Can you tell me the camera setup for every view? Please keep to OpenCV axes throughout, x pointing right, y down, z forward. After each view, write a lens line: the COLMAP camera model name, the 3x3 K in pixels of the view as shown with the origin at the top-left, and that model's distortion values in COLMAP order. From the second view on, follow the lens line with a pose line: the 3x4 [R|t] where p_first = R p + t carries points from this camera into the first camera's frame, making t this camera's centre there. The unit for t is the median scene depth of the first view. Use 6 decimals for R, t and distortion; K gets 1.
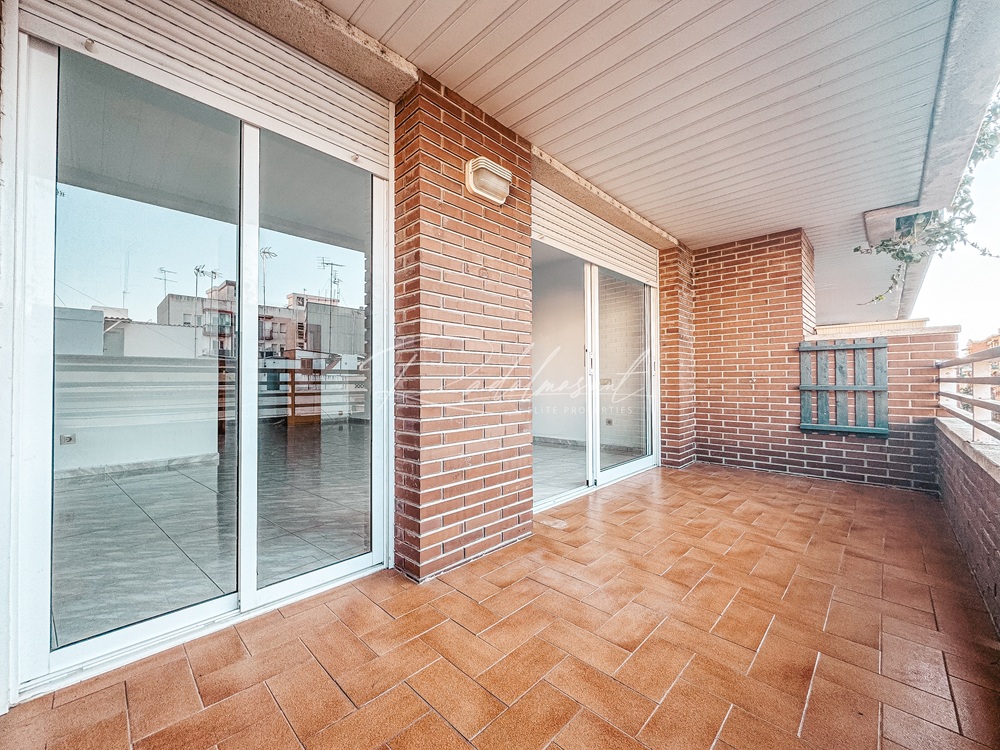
lens RADIAL K [[398.2, 0, 497.7], [0, 398.2, 376.4], [0, 0, 1]] dist [-0.001334, -0.000267]
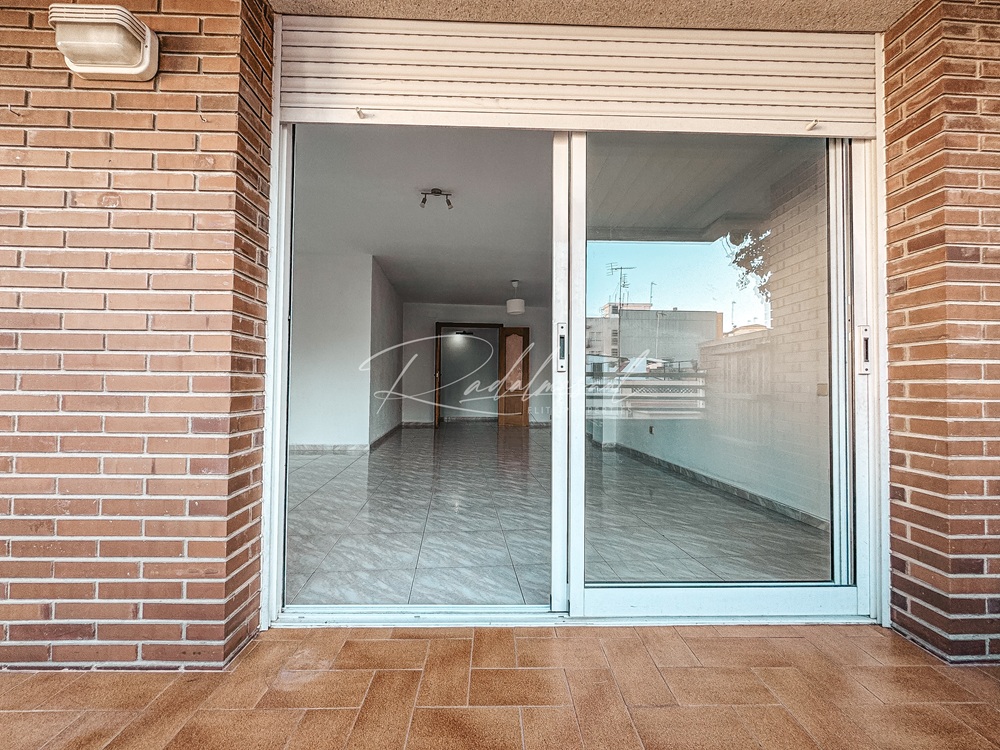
lens RADIAL K [[398.2, 0, 499.1], [0, 398.2, 376.1], [0, 0, 1]] dist [-0.001334, -0.000267]
pose [[0.715669, -0.002416, -0.698435, 0.503935], [-0.006412, 0.999929, -0.010030, 0.006387], [0.698410, 0.011656, 0.715603, 0.612130]]
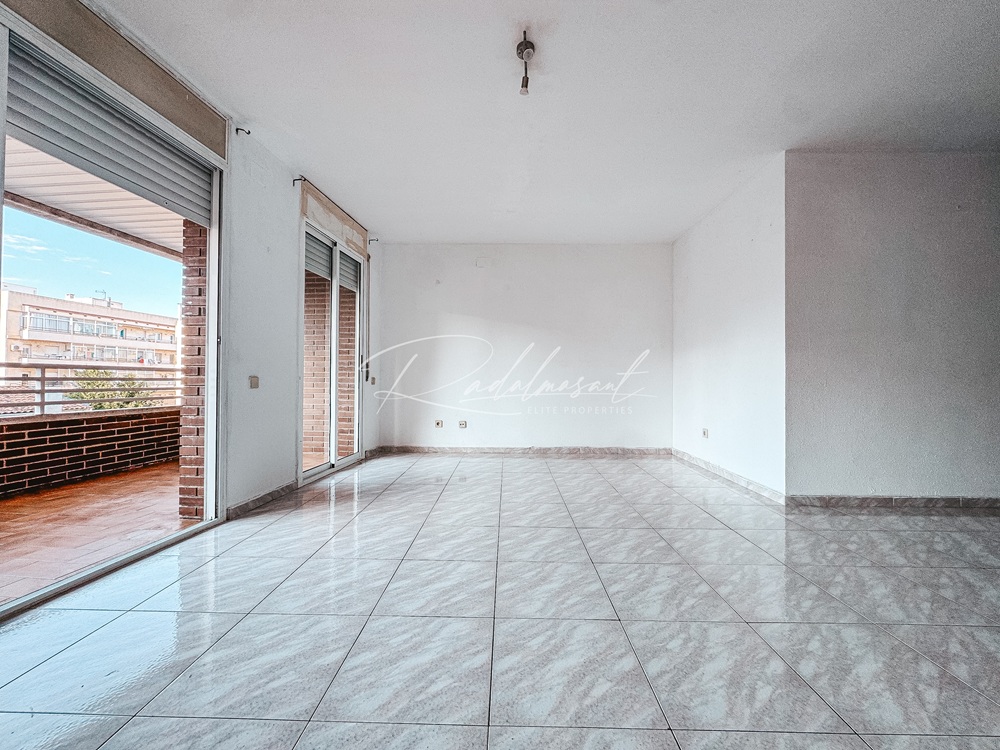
lens RADIAL K [[398.2, 0, 499.3], [0, 398.2, 377.8], [0, 0, 1]] dist [-0.001334, -0.000267]
pose [[-0.783635, -0.003425, -0.621213, 0.051762], [0.004719, 0.999923, -0.011466, 0.017330], [0.621204, -0.011917, -0.783558, 1.691901]]
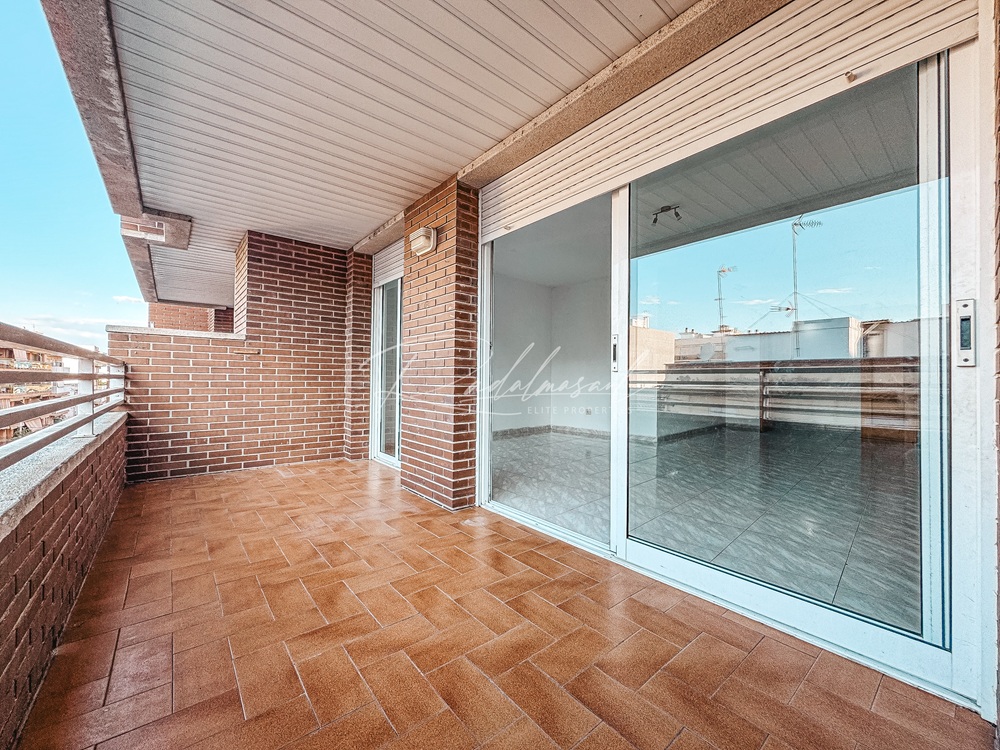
lens RADIAL K [[398.2, 0, 499.1], [0, 398.2, 376.5], [0, 0, 1]] dist [-0.001334, -0.000267]
pose [[-0.105650, -0.005129, -0.994390, 0.858918], [0.000261, 0.999987, -0.005186, 0.006633], [0.994403, -0.000807, -0.105647, 0.880746]]
